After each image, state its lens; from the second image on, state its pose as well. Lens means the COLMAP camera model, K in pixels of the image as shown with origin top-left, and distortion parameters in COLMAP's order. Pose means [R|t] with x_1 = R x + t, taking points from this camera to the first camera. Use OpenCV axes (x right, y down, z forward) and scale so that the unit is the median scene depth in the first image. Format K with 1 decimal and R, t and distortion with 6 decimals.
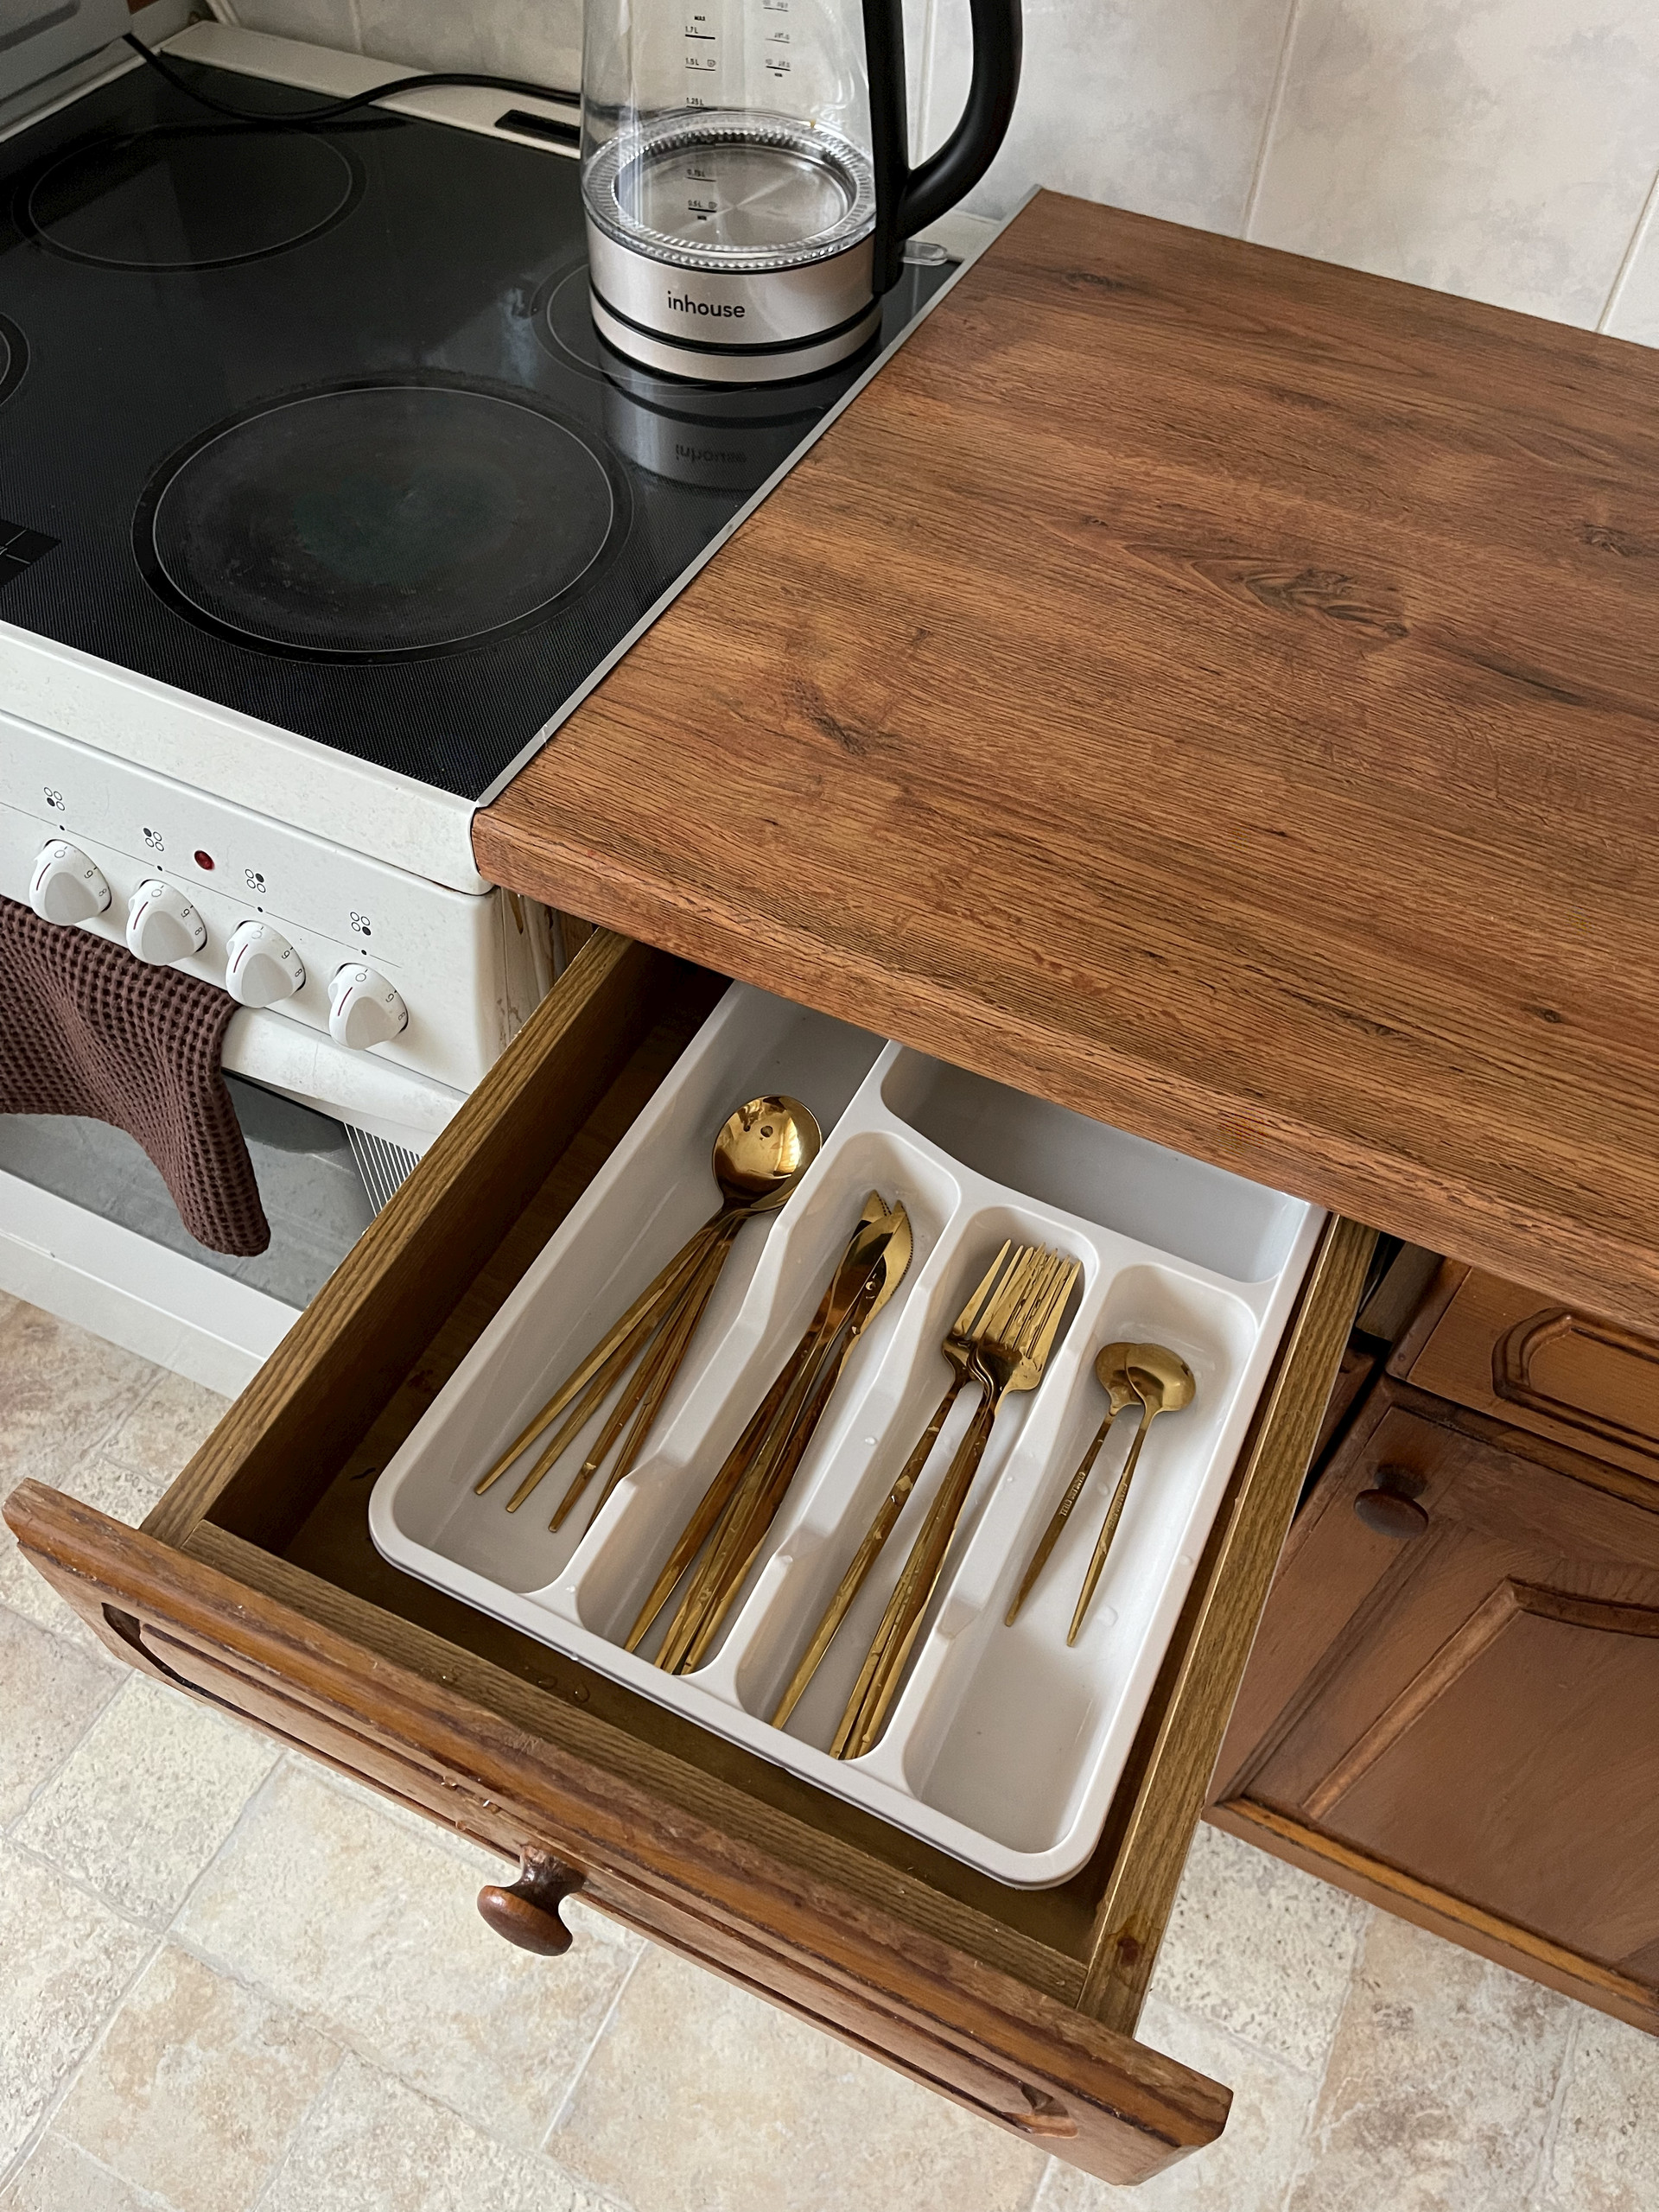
lens RADIAL K [[1681.4, 0, 845.1], [0, 1681.4, 1121.6], [0, 0, 1]] dist [0.072839, -0.099195]
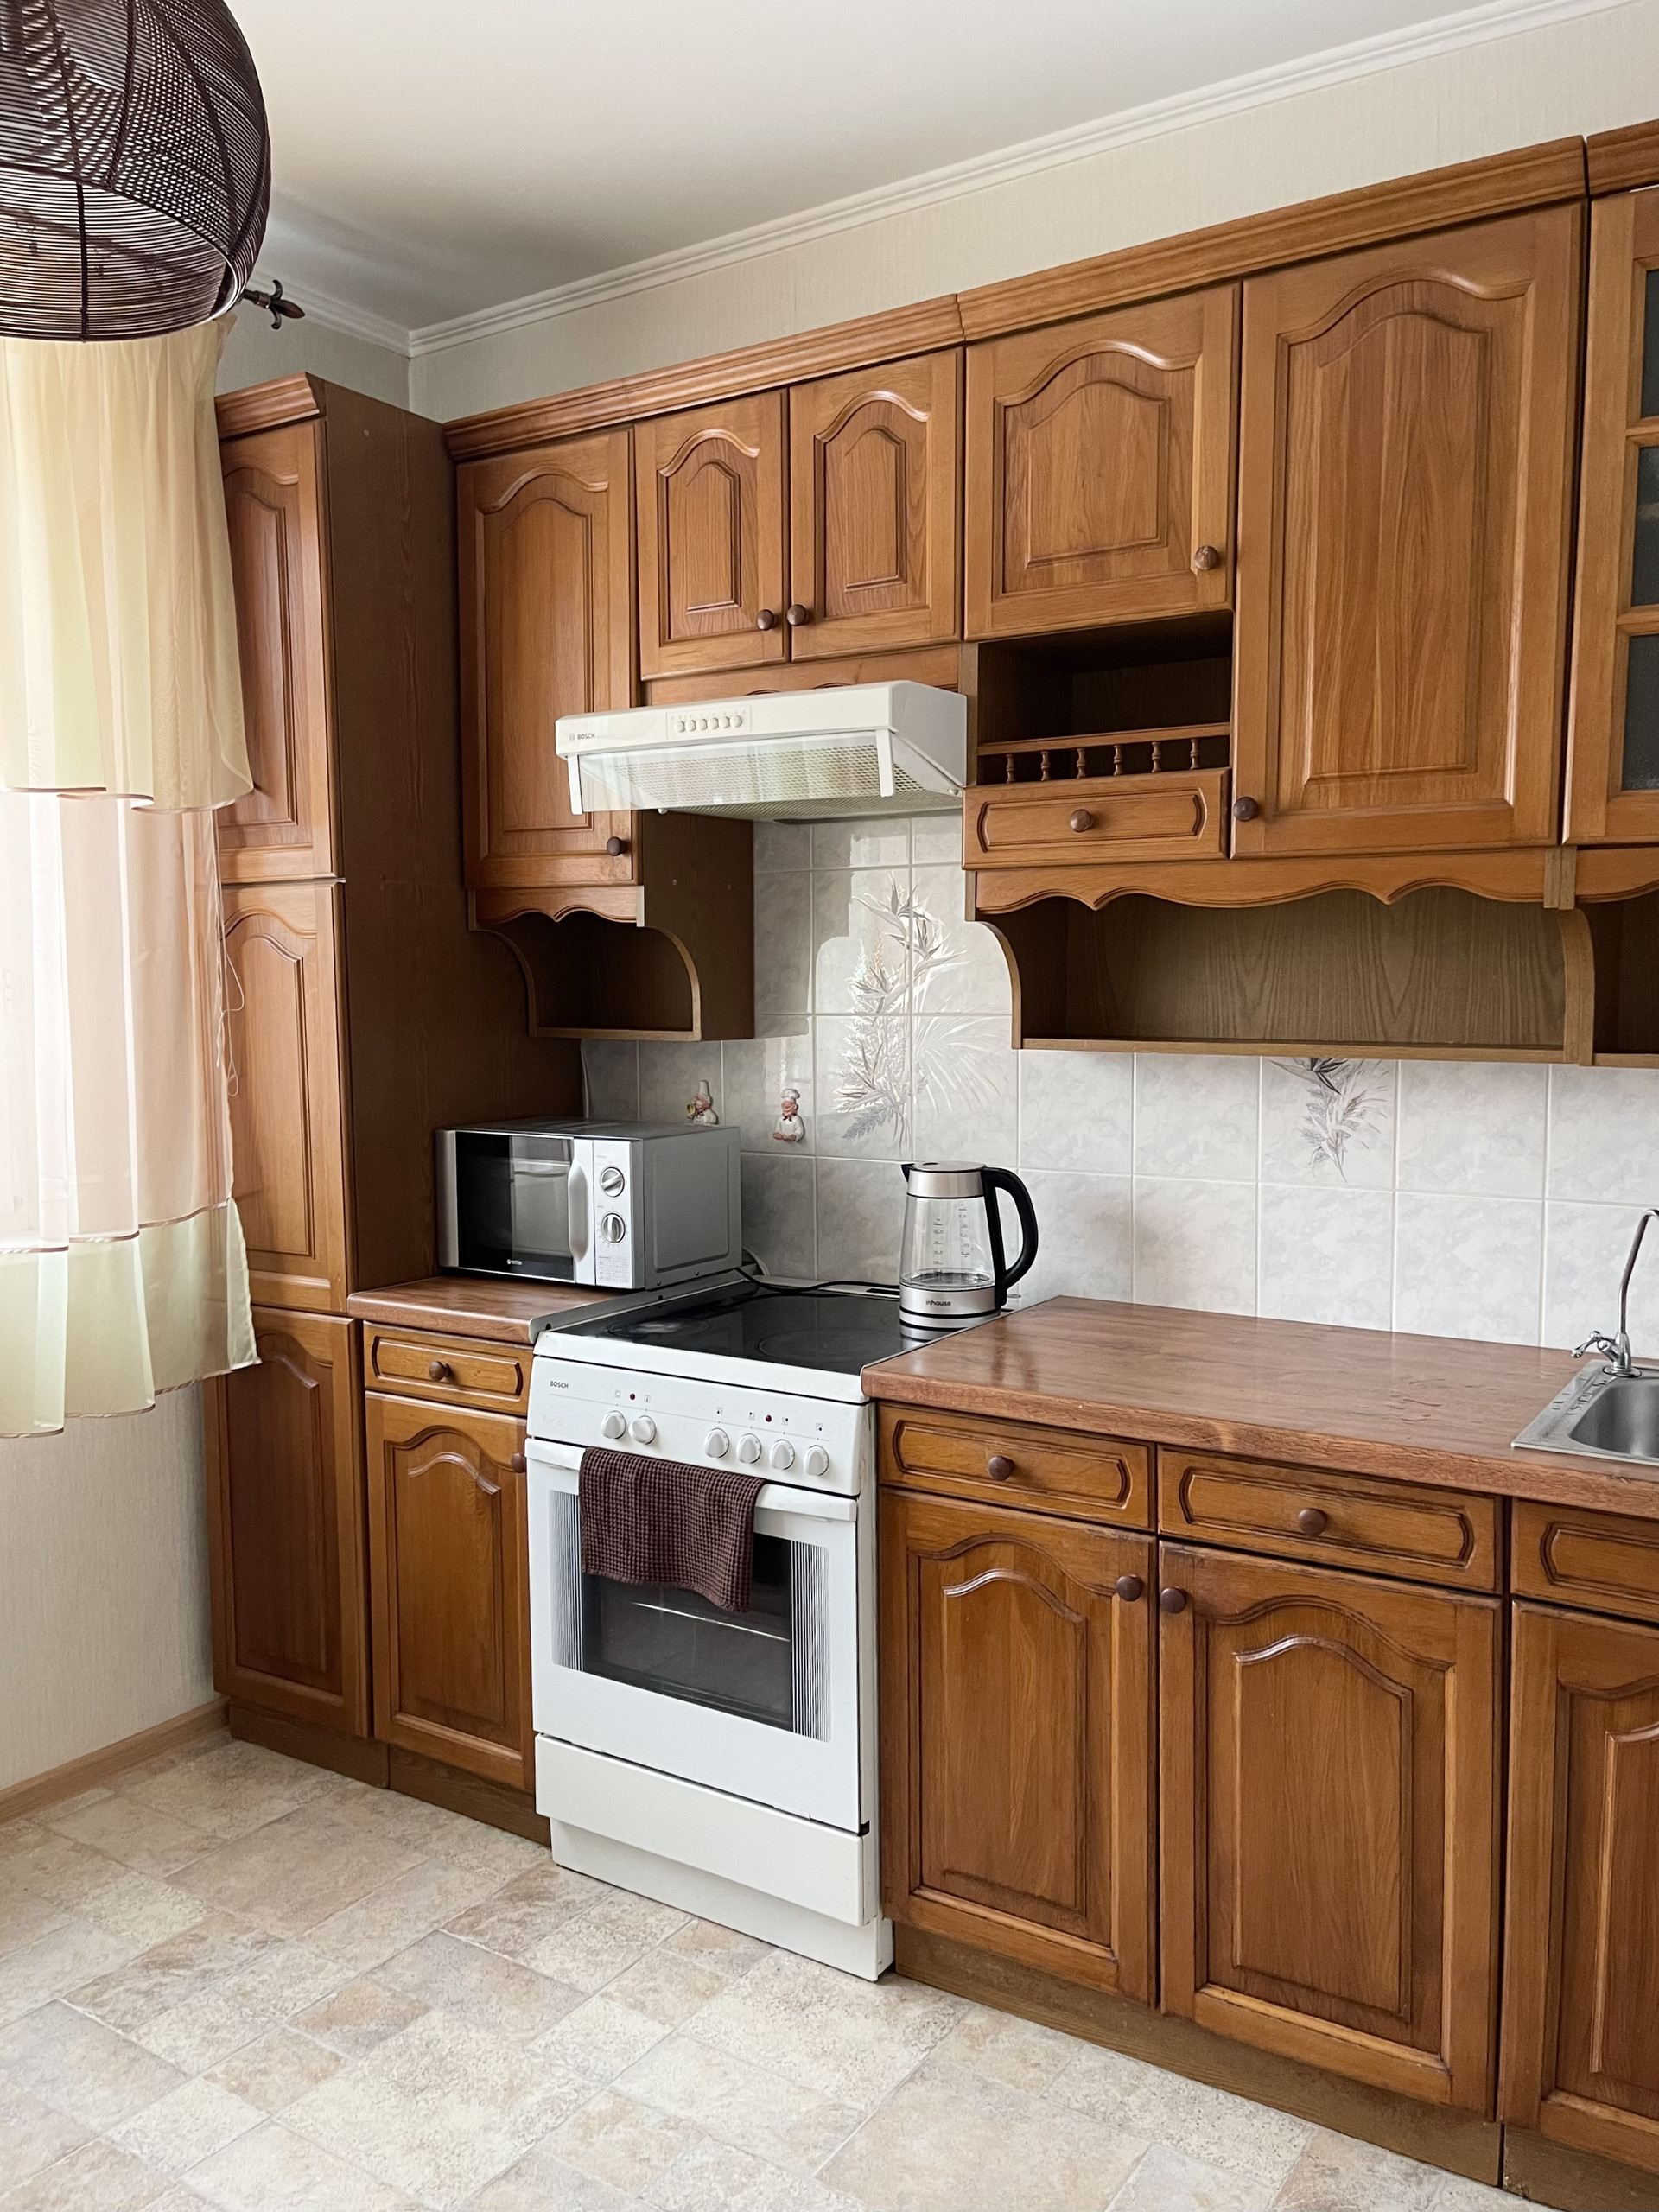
lens RADIAL K [[1681.4, 0, 832.0], [0, 1681.4, 1121.1], [0, 0, 1]] dist [0.072839, -0.099195]
pose [[0.989318, -0.036662, -0.141084, 0.171423], [-0.080553, 0.669160, -0.738740, 1.585541], [0.121492, 0.742214, 0.659059, -1.280785]]
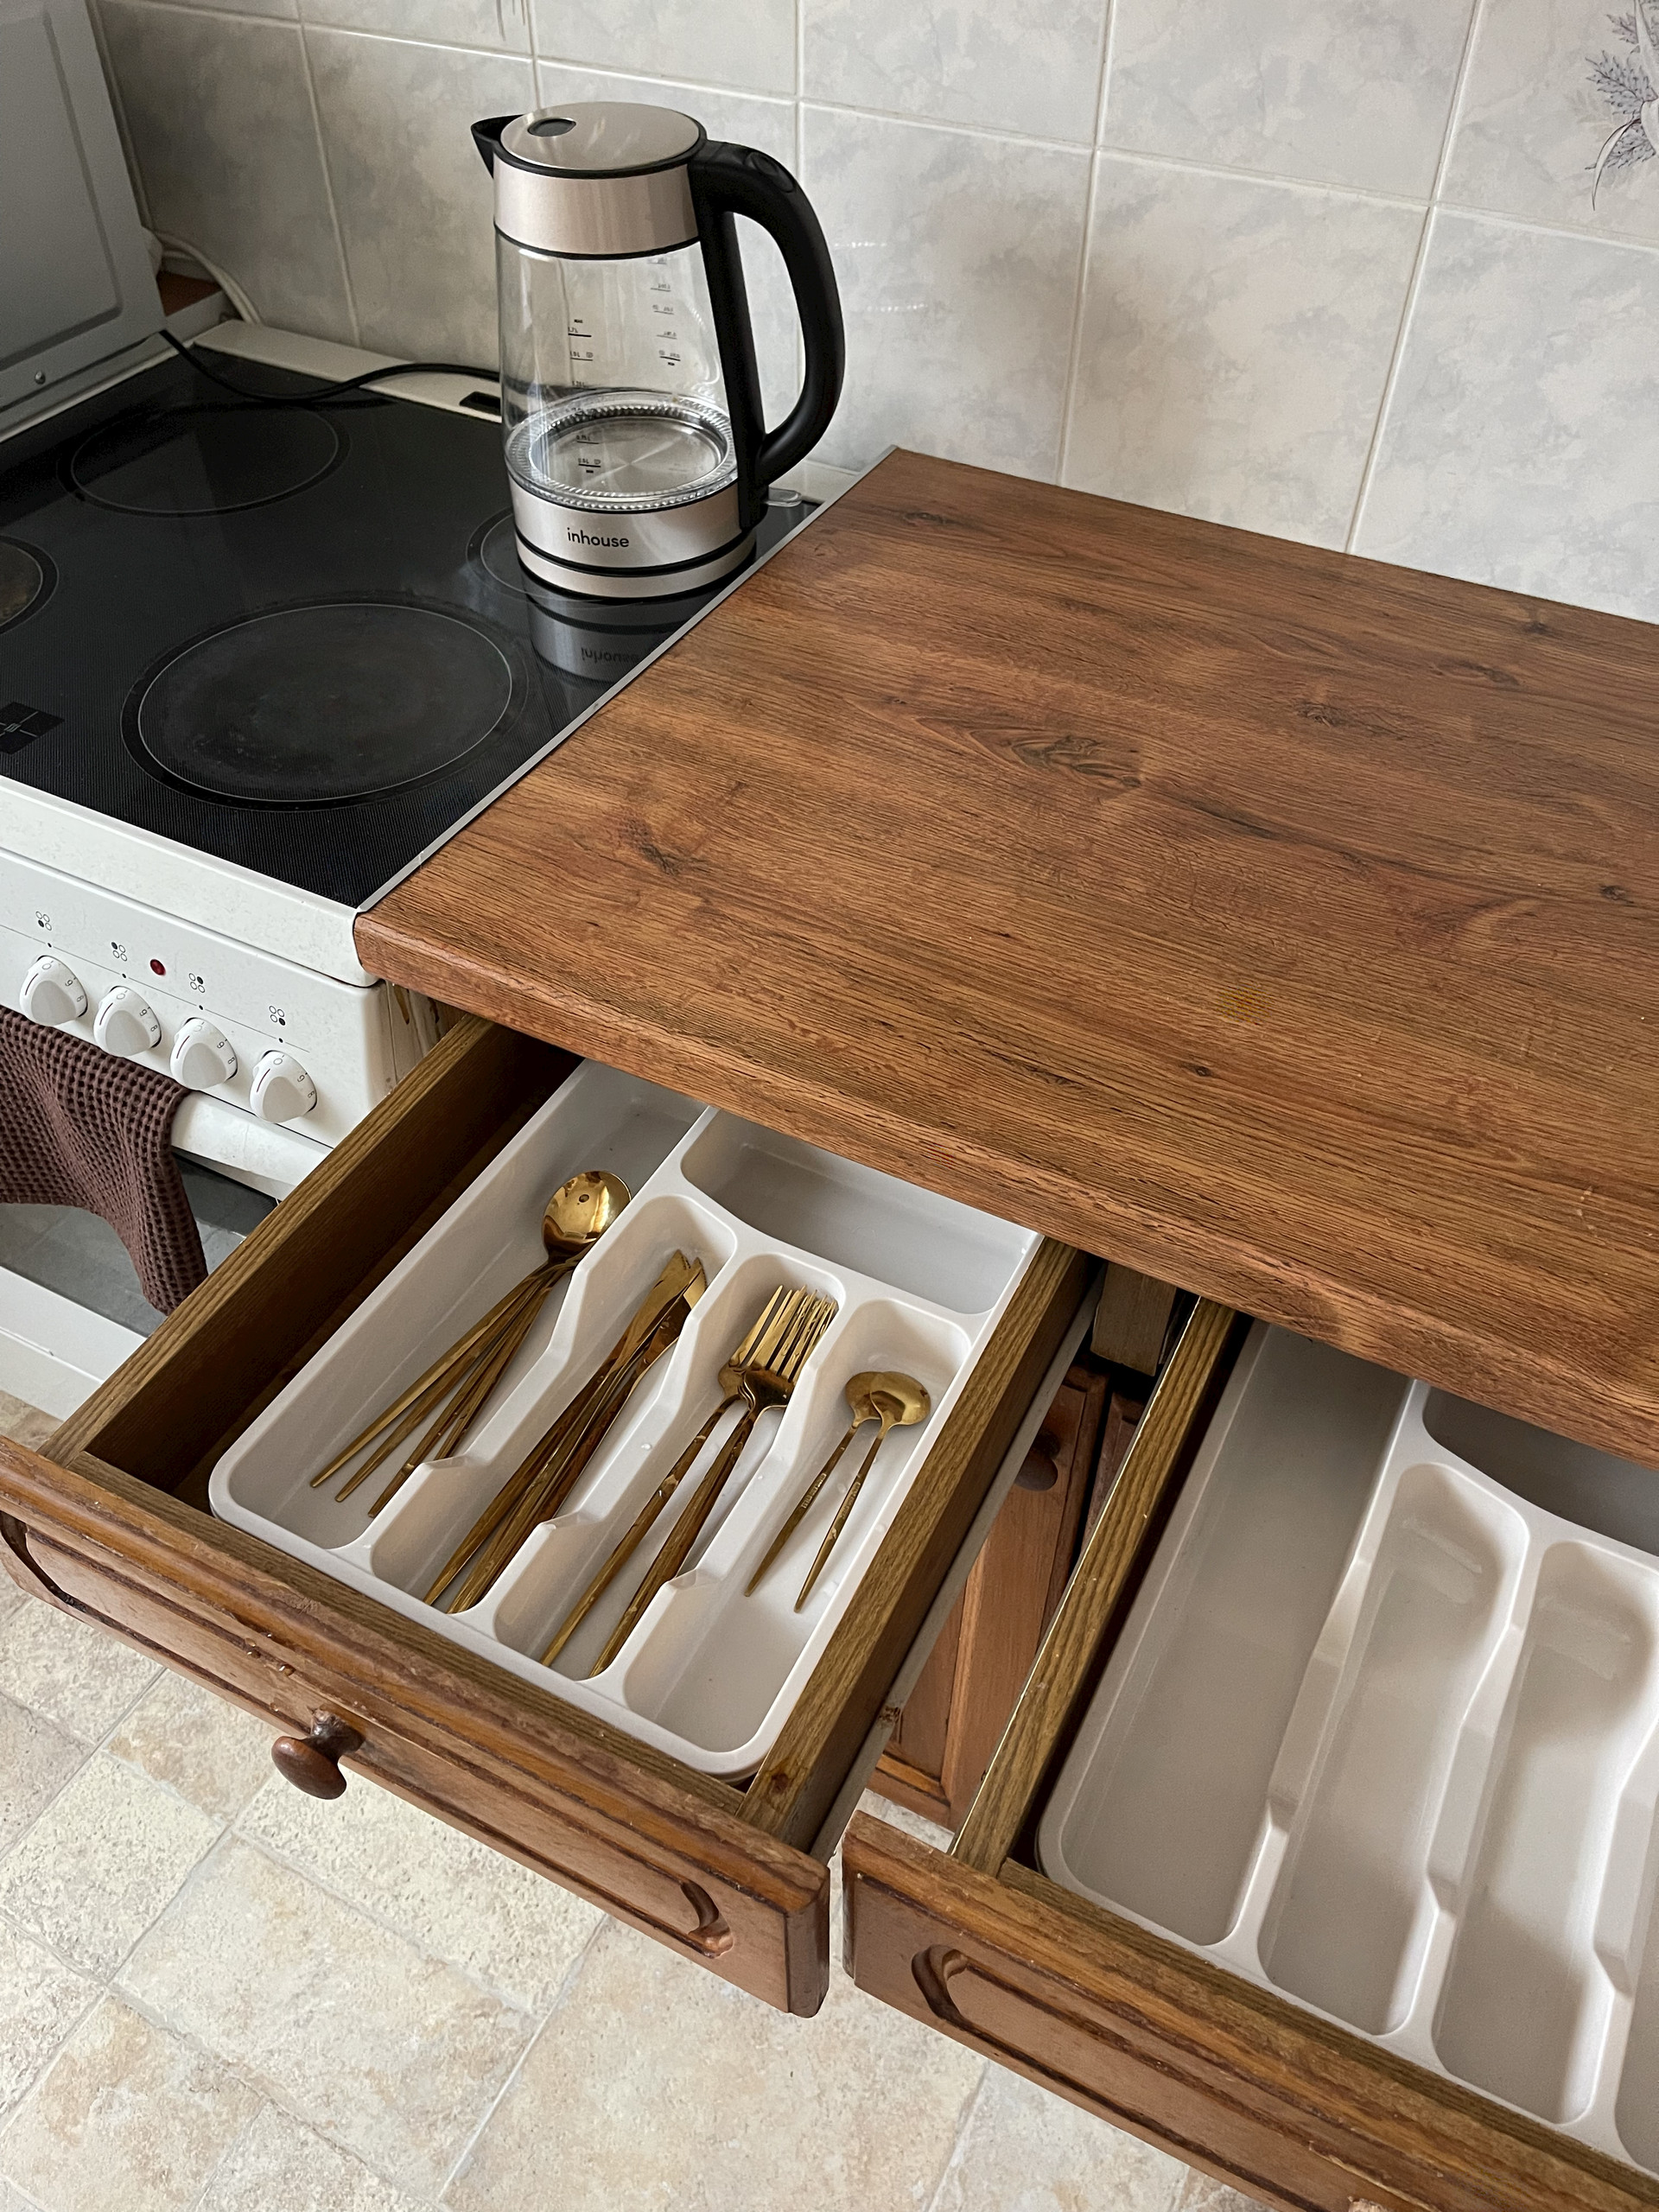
lens RADIAL K [[1681.4, 0, 838.1], [0, 1681.4, 1124.7], [0, 0, 1]] dist [0.072839, -0.099195]
pose [[0.999002, 0.004525, -0.044427, 0.153892], [-0.010102, 0.991961, -0.126138, 0.099227], [0.043499, 0.126461, 0.991017, -0.163552]]
